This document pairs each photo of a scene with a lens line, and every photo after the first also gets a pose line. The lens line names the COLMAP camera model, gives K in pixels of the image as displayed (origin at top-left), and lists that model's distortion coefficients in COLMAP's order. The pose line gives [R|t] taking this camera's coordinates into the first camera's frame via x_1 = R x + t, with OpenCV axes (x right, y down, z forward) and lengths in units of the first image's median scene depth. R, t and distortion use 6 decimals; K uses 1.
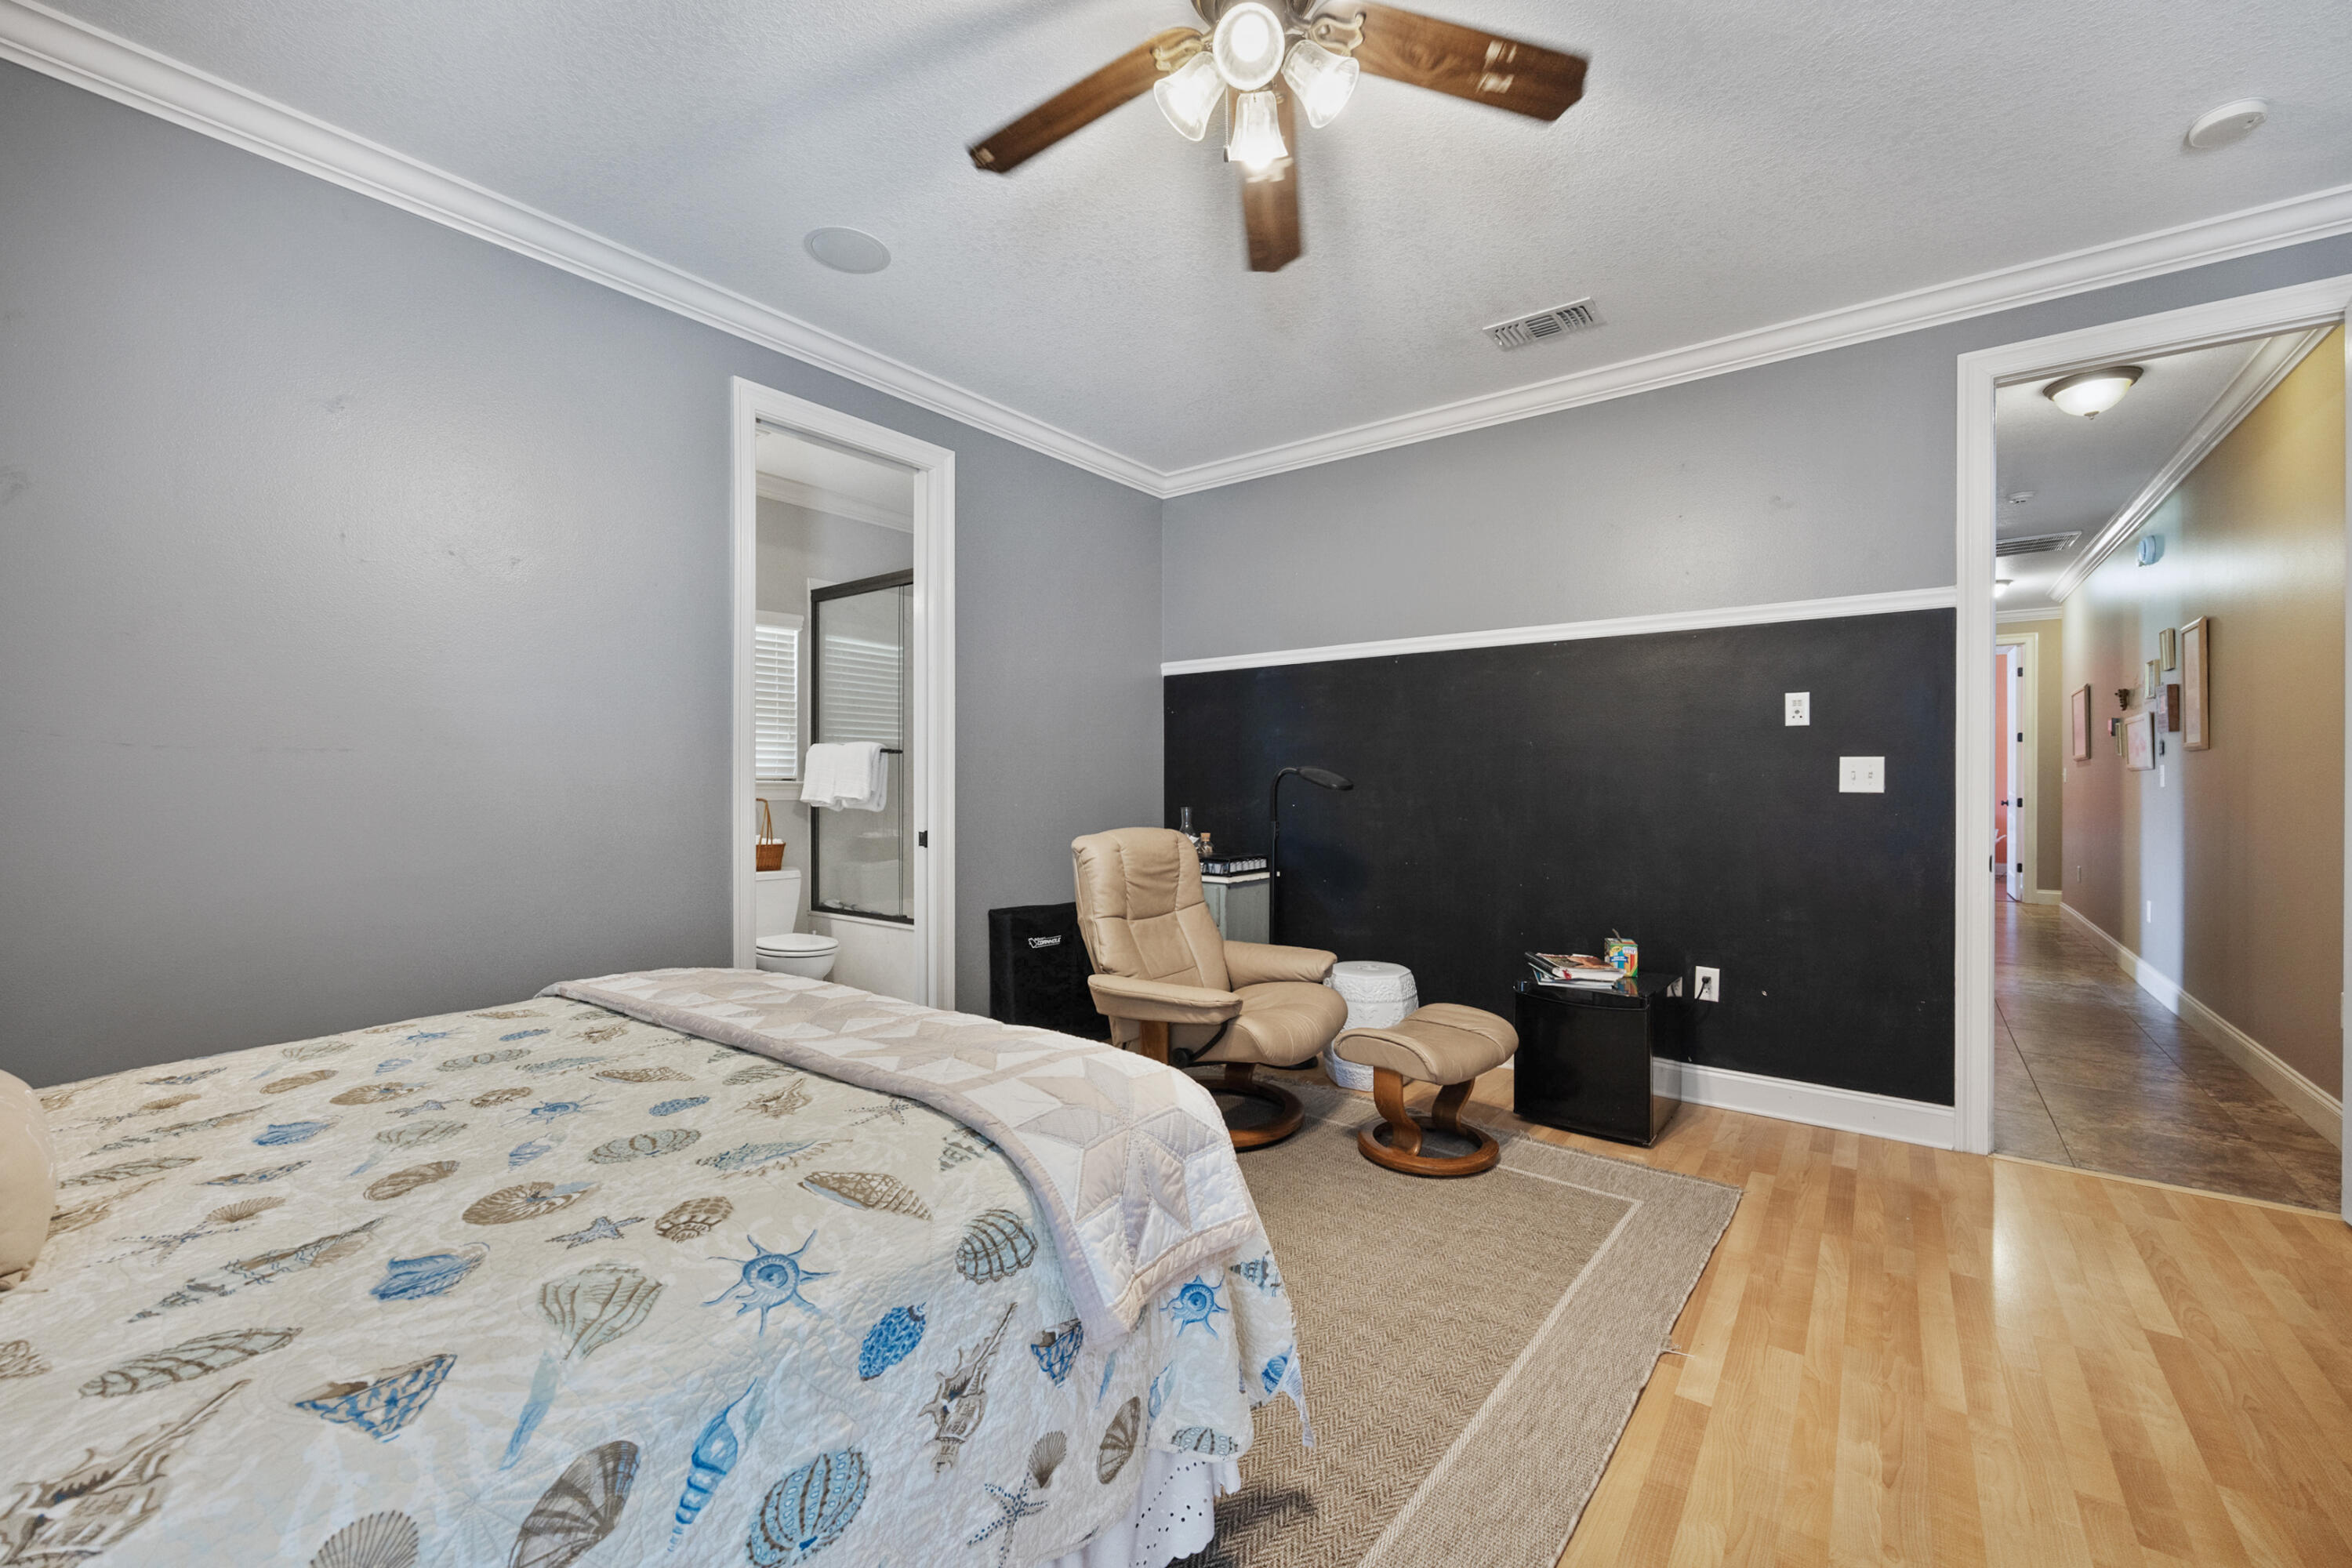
lens RADIAL K [[951.2, 0, 1189.4], [0, 951.2, 784.1], [0, 0, 1]] dist [0.003058, 0.000202]
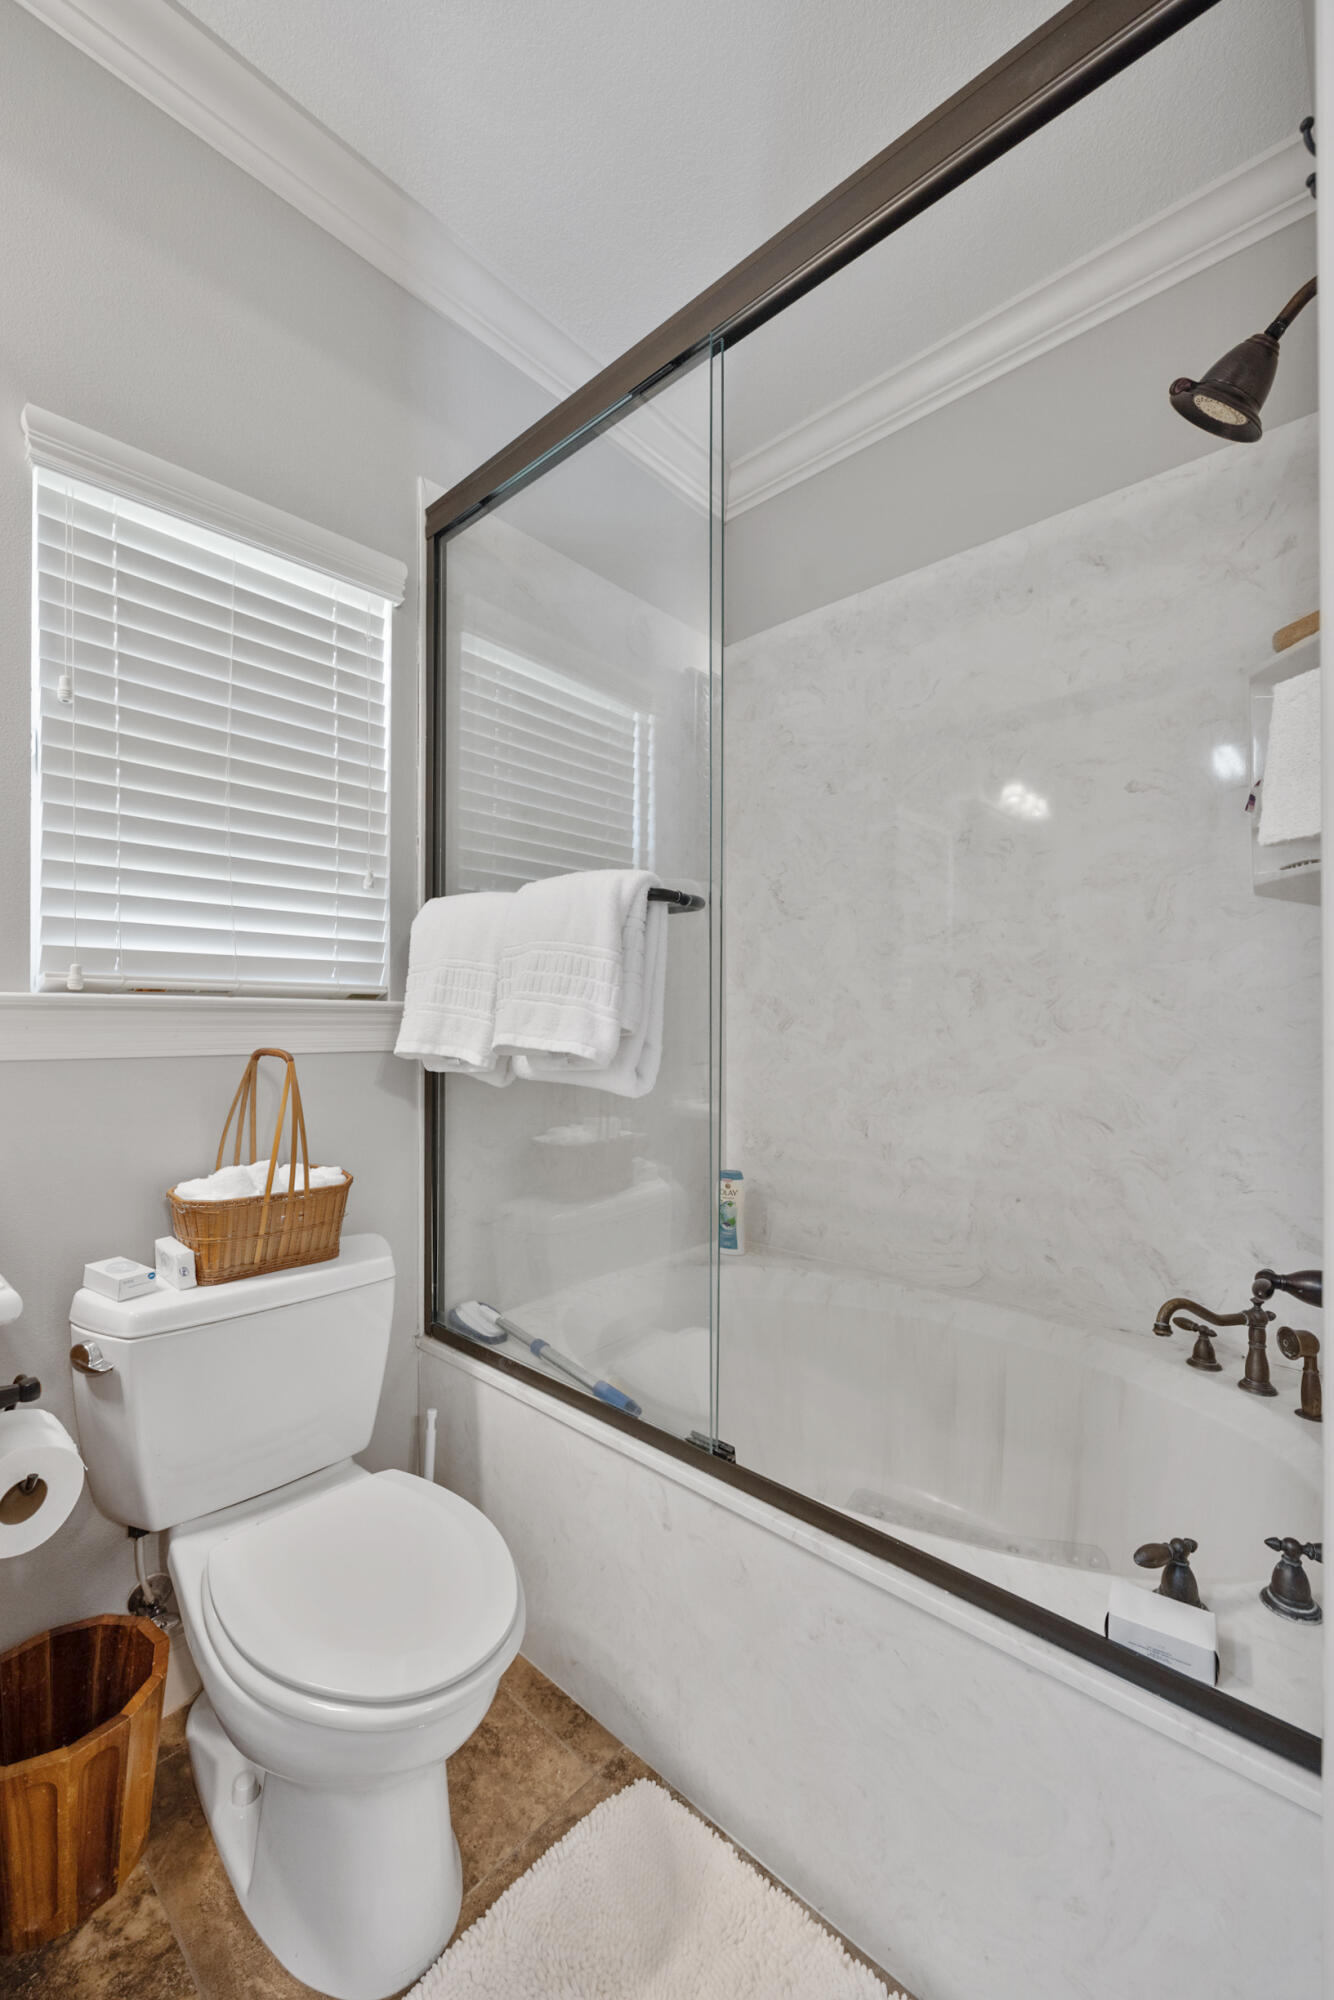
lens RADIAL K [[808.8, 0, 660.4], [0, 808.8, 1014.7], [0, 0, 1]] dist [0.003058, 0.000202]
pose [[0.994854, 0.002512, -0.101286, -0.279271], [-0.002941, 0.999987, -0.004088, 0.003519], [0.101275, 0.004365, 0.994849, 0.708893]]
